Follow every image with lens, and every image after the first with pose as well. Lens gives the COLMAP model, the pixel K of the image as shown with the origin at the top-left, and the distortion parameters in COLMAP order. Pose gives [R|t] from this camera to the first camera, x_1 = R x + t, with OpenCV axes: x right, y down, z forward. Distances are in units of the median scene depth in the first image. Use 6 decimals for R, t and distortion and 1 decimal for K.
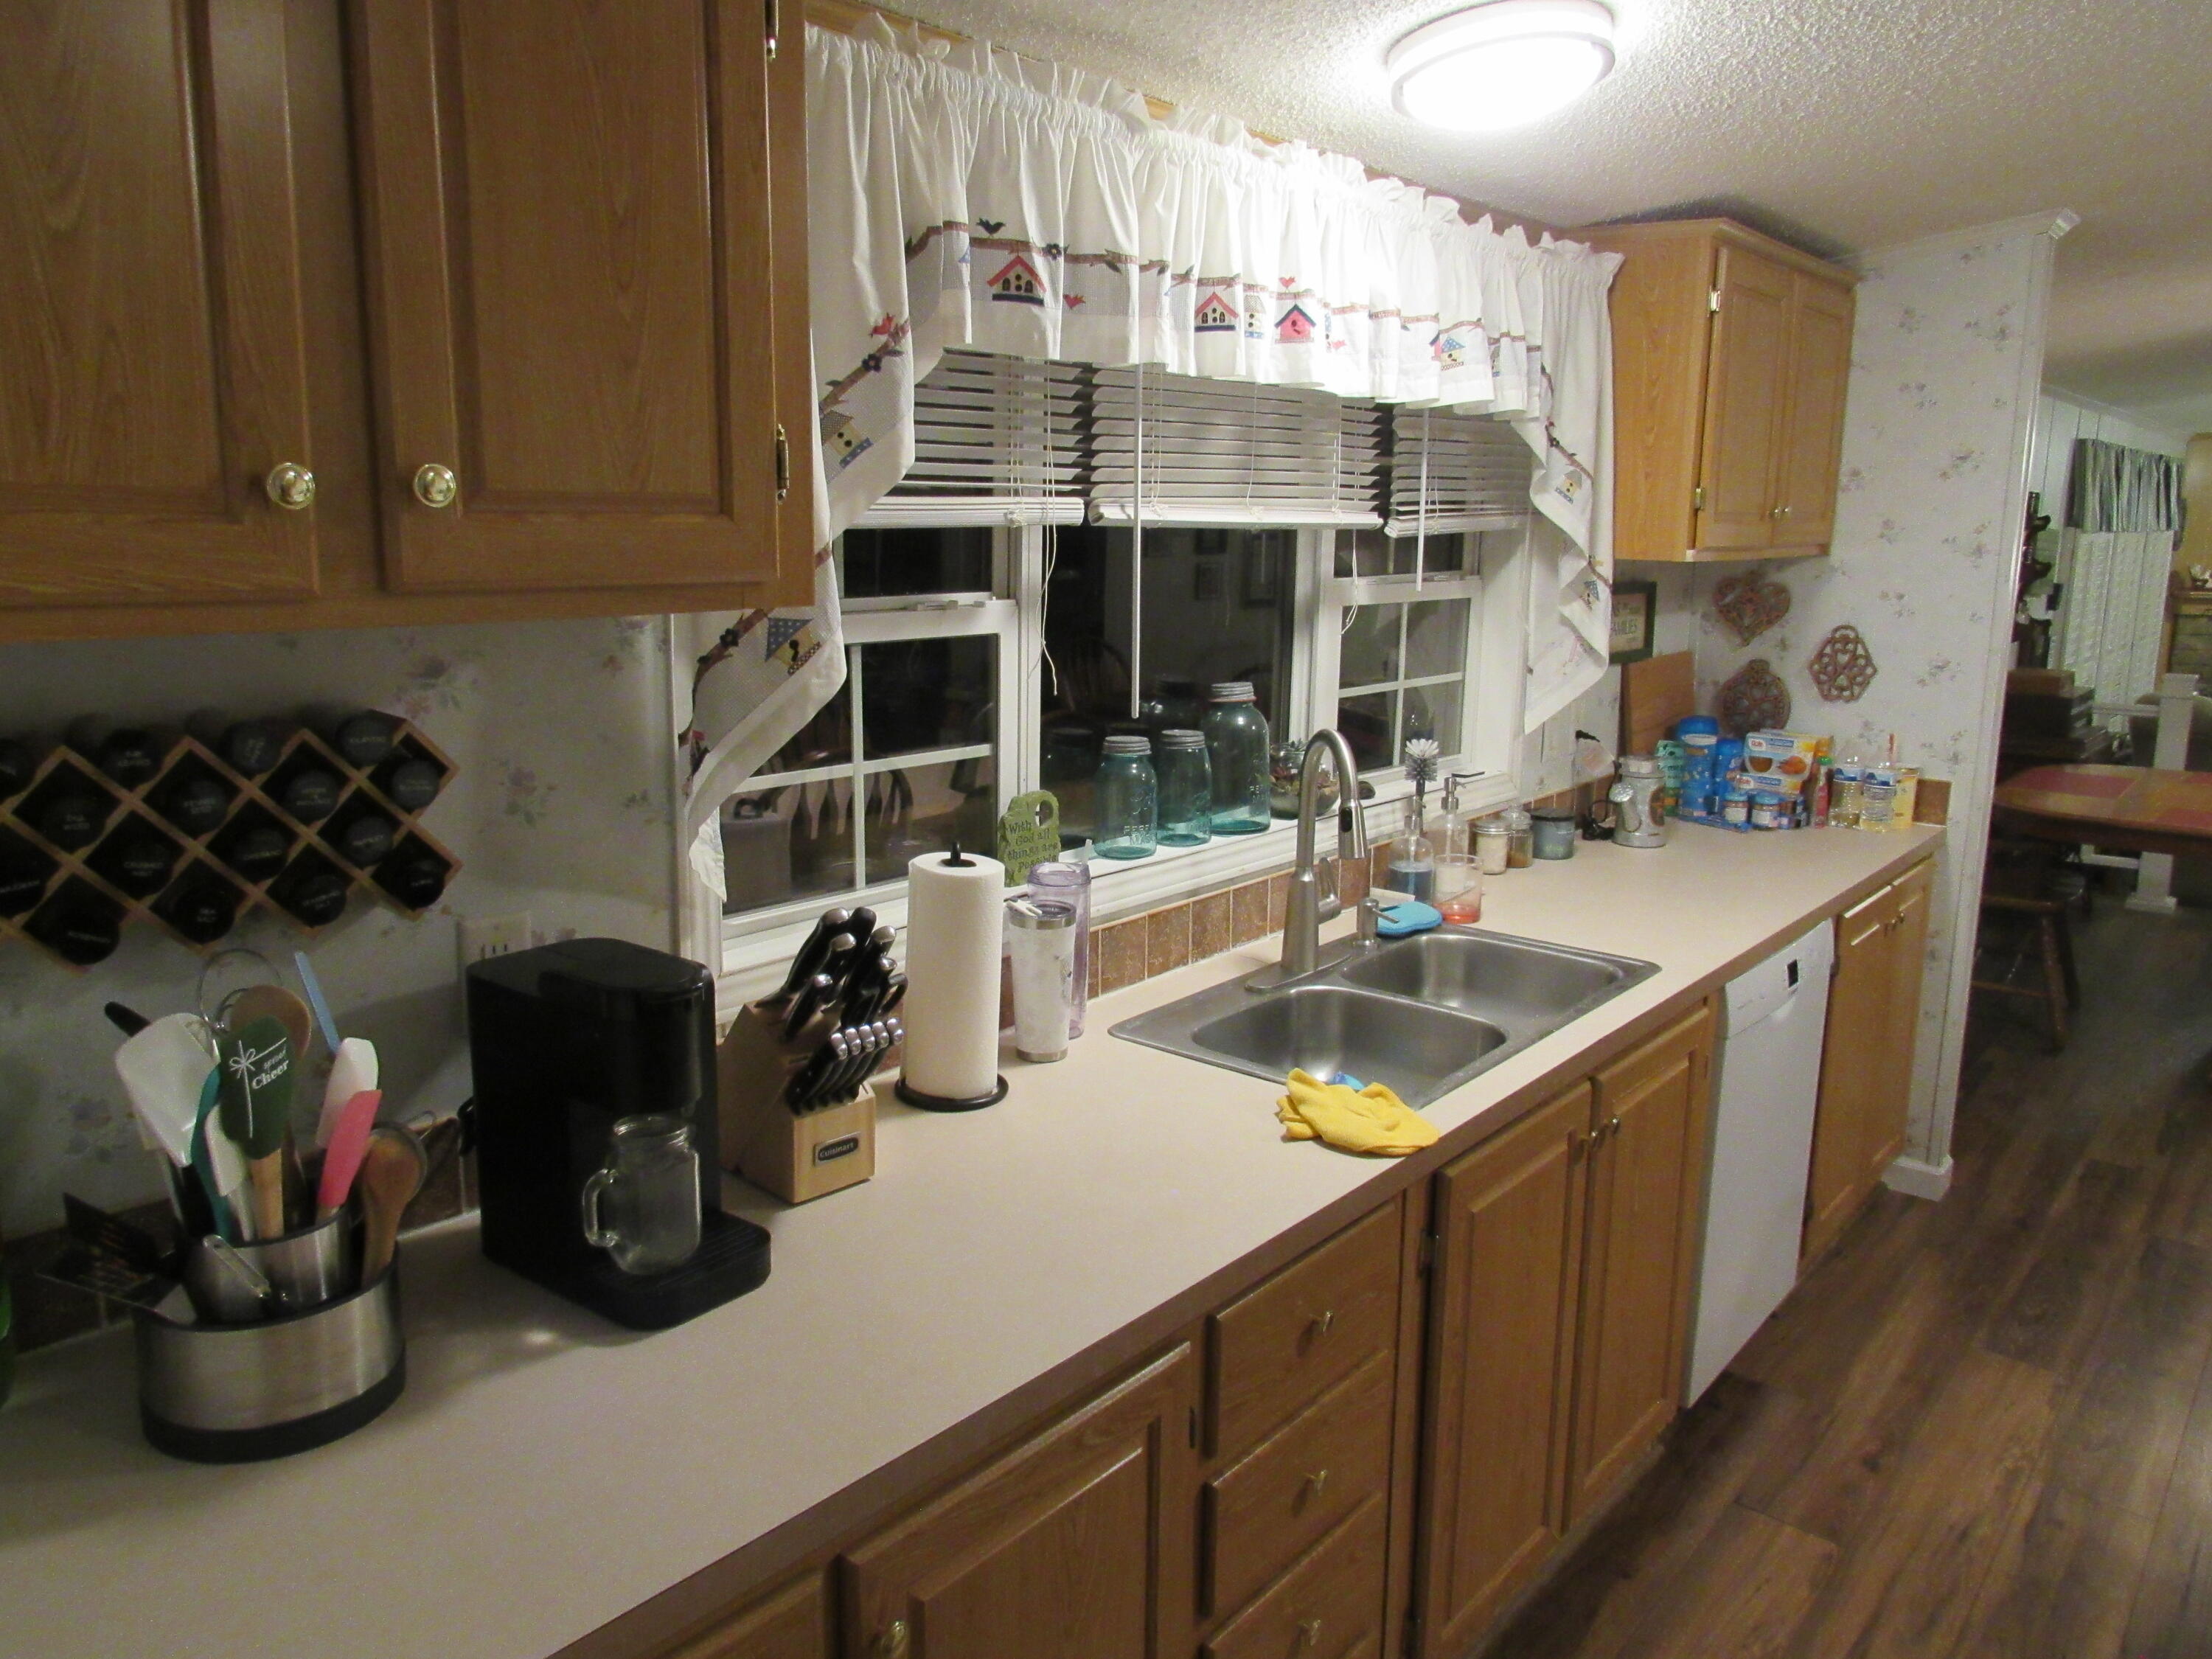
lens RADIAL K [[1620.7, 0, 1106.0], [0, 1620.7, 829.5], [0, 0, 1]] dist [-0.004853, 0.004133]
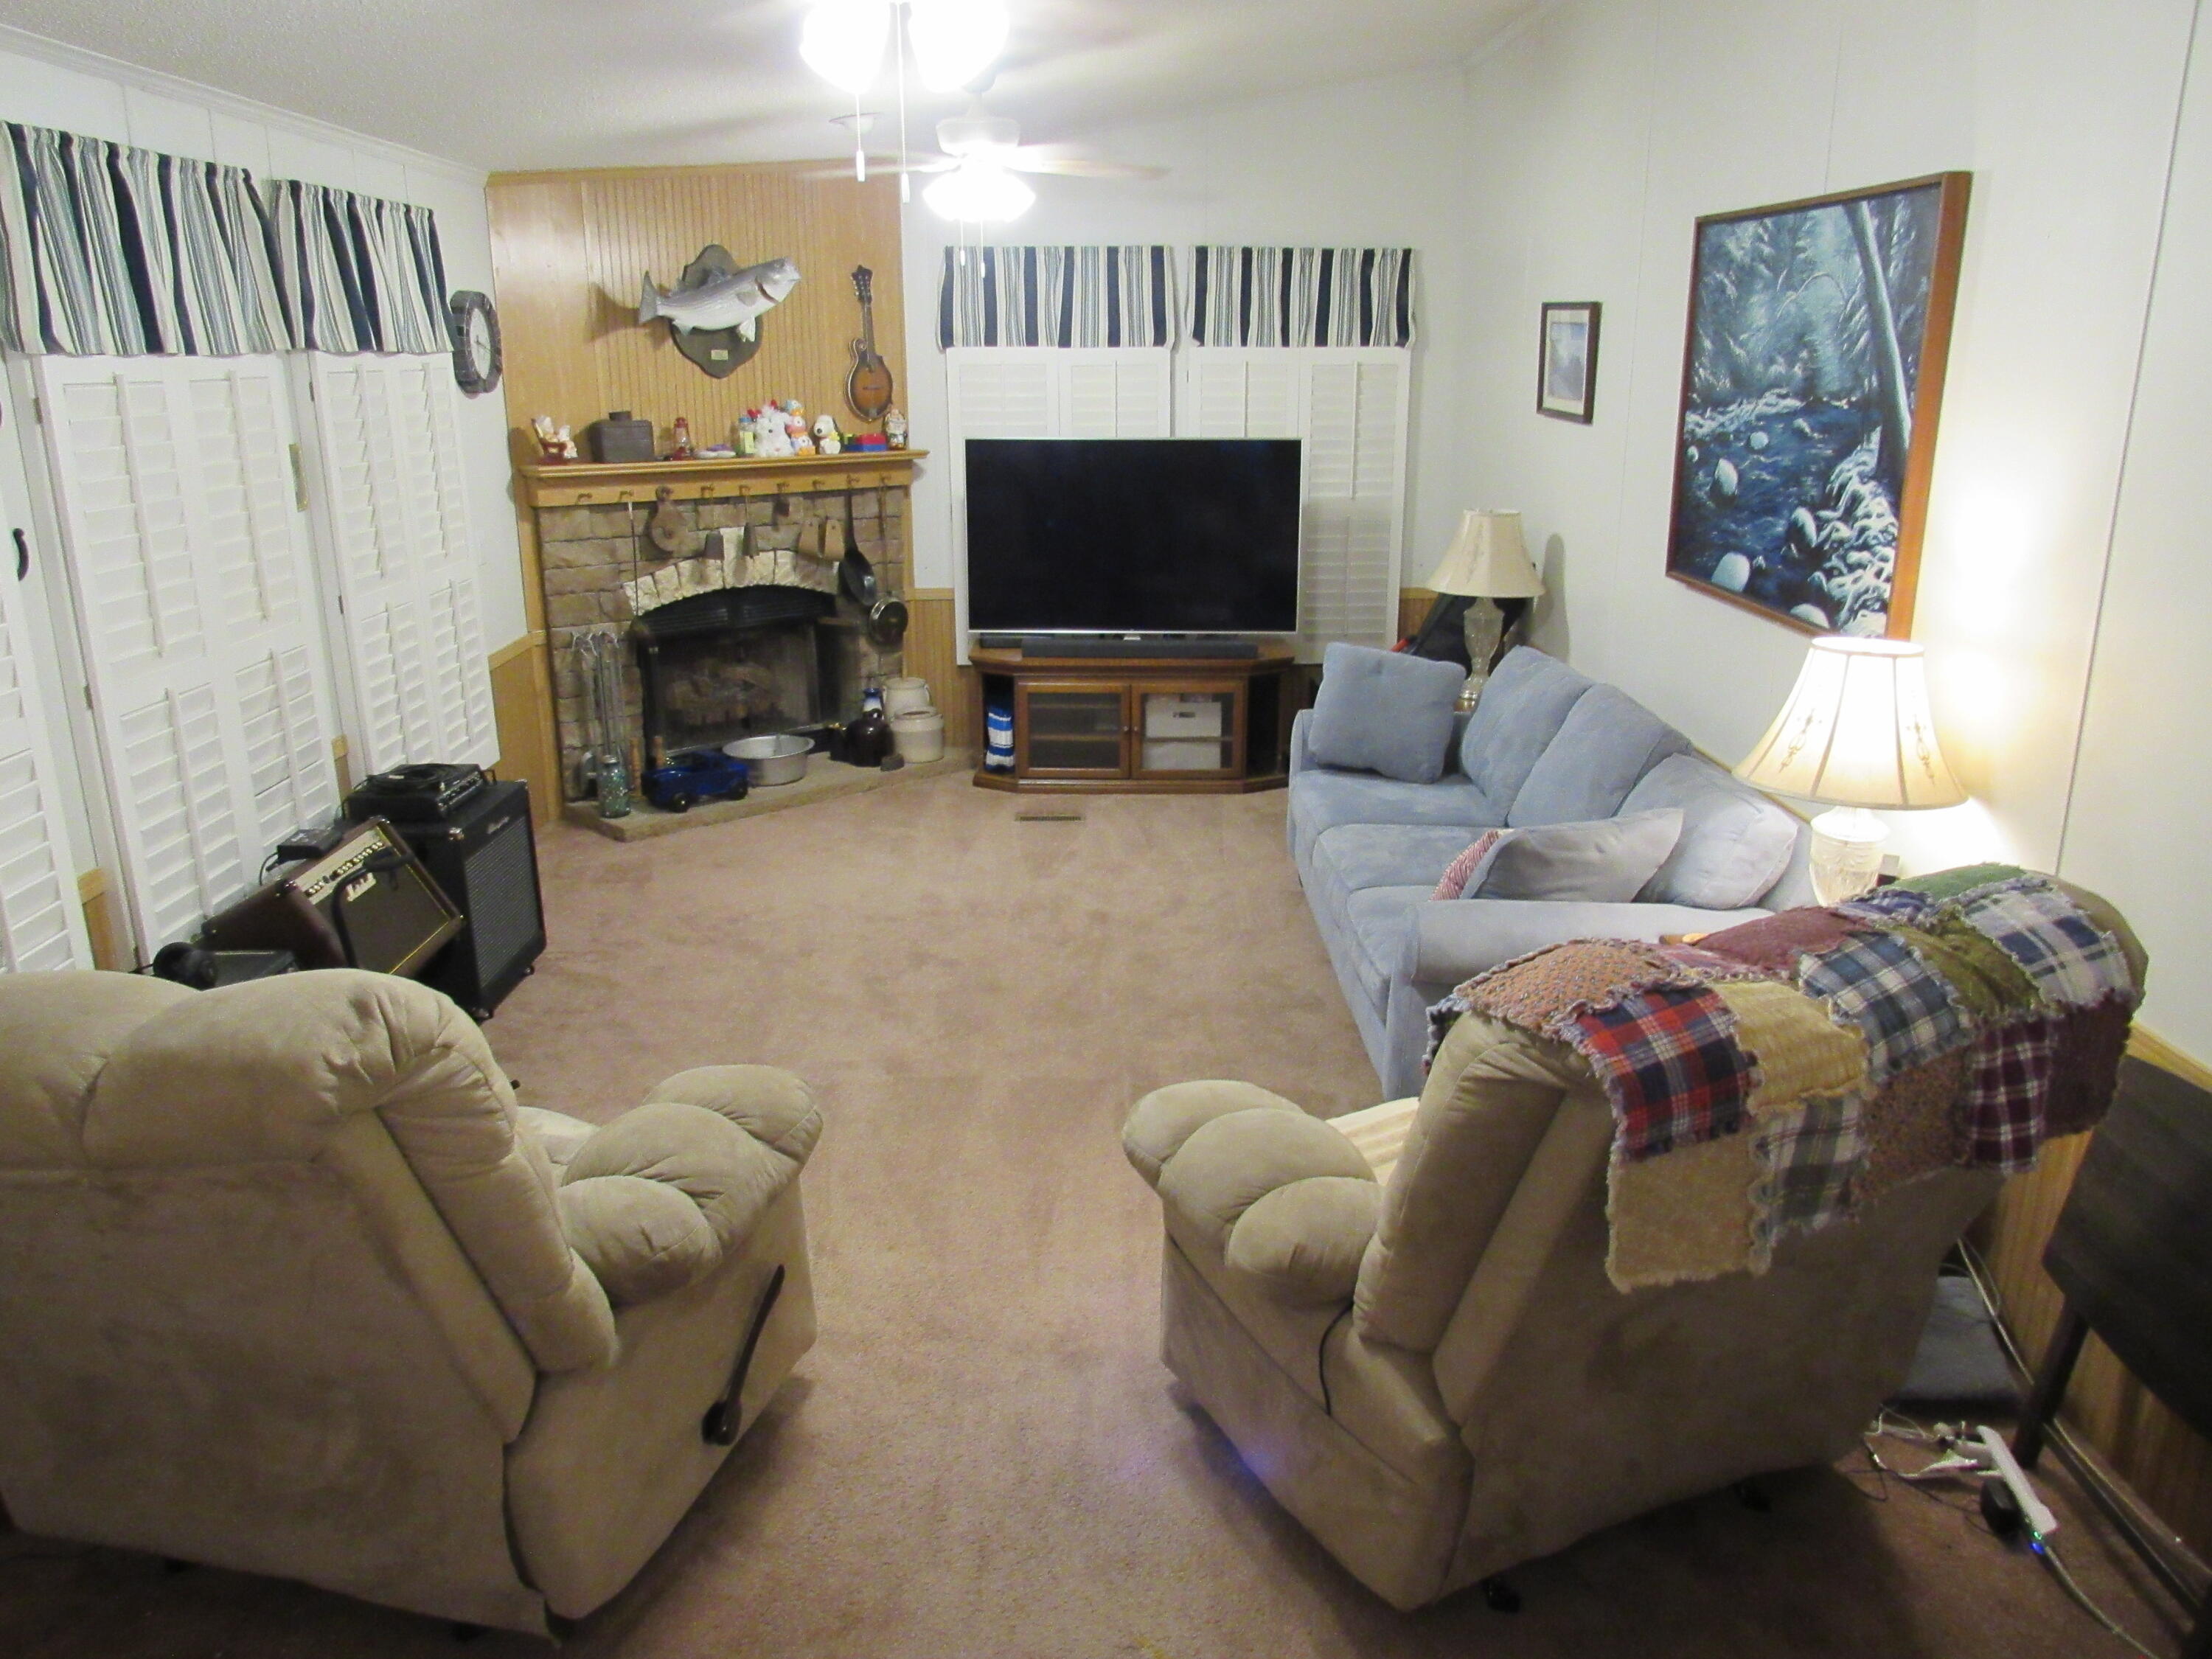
lens RADIAL K [[1620.7, 0, 1106.0], [0, 1620.7, 829.5], [0, 0, 1]] dist [-0.004853, 0.004133]
pose [[0.746971, -0.195687, 0.635406, 1.058237], [0.132943, 0.980365, 0.145639, -0.193227], [-0.651429, -0.024316, 0.758320, 1.086567]]
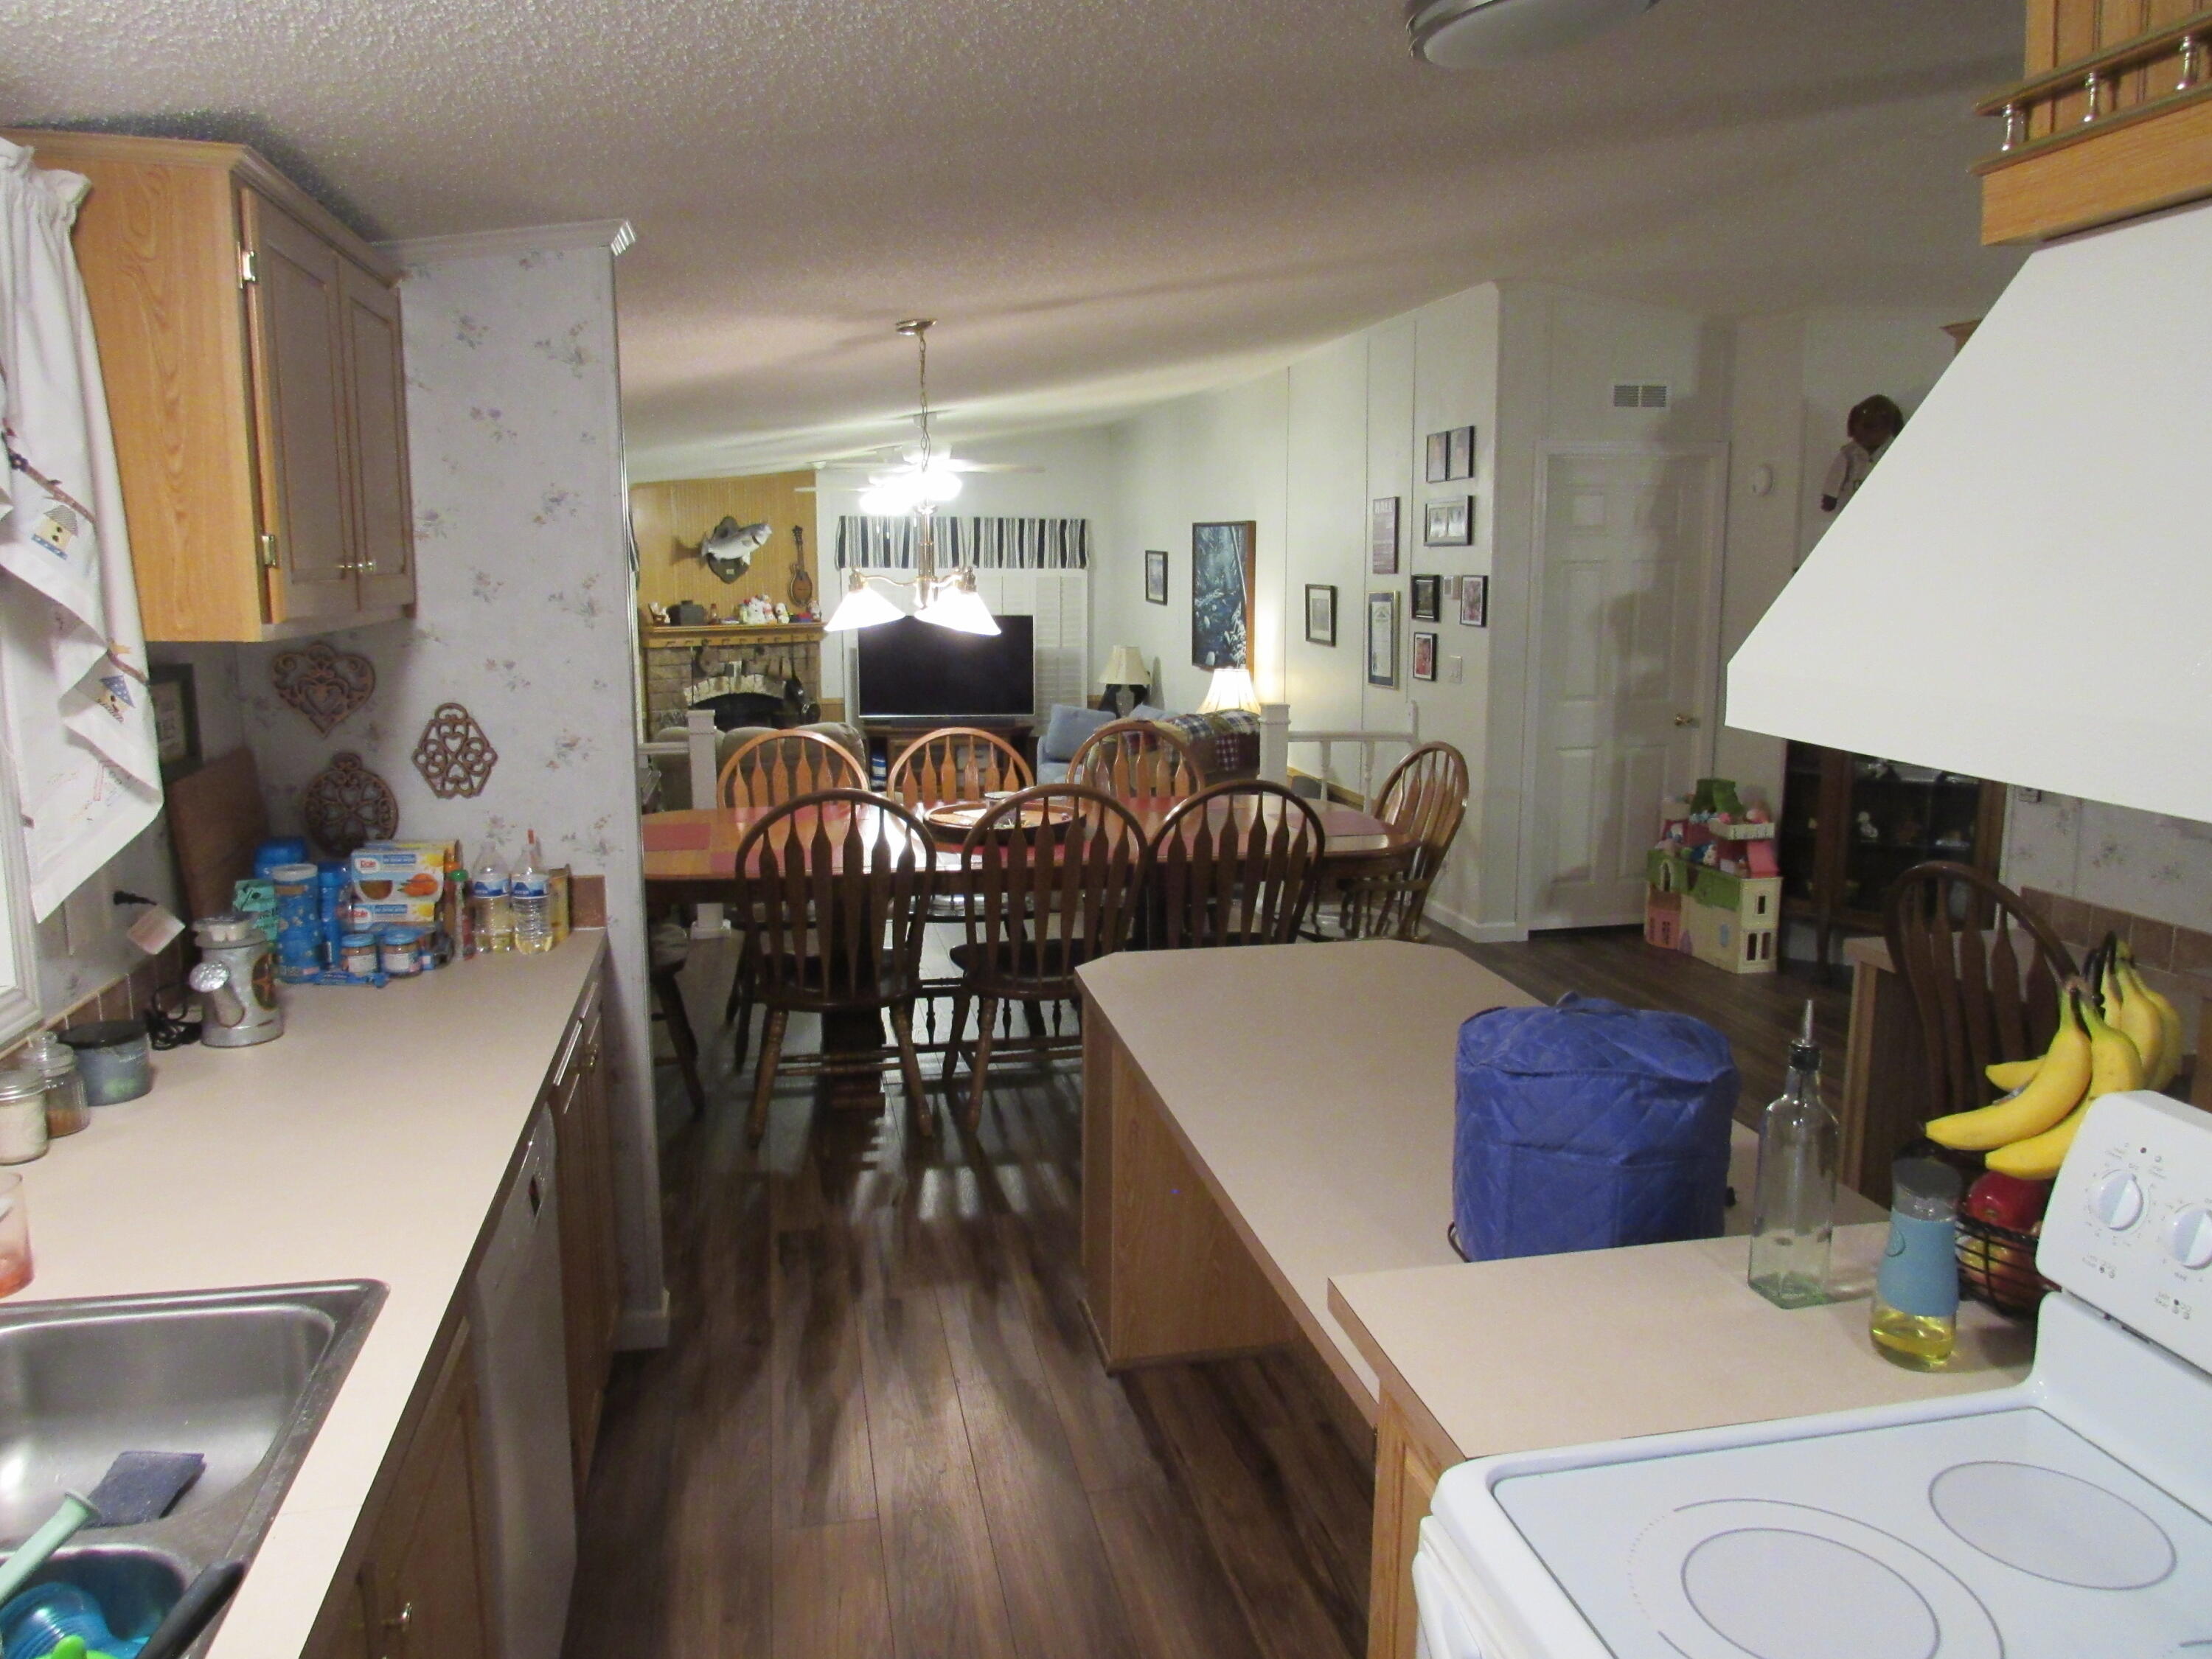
lens RADIAL K [[1561.6, 0, 1106.0], [0, 1561.6, 829.5], [0, 0, 1]] dist [0.001398, -0.031126]
pose [[0.614900, -0.137275, 0.776565, 0.045402], [0.149743, 0.987142, 0.055930, -0.059721], [-0.774257, 0.081894, 0.627550, 0.267868]]
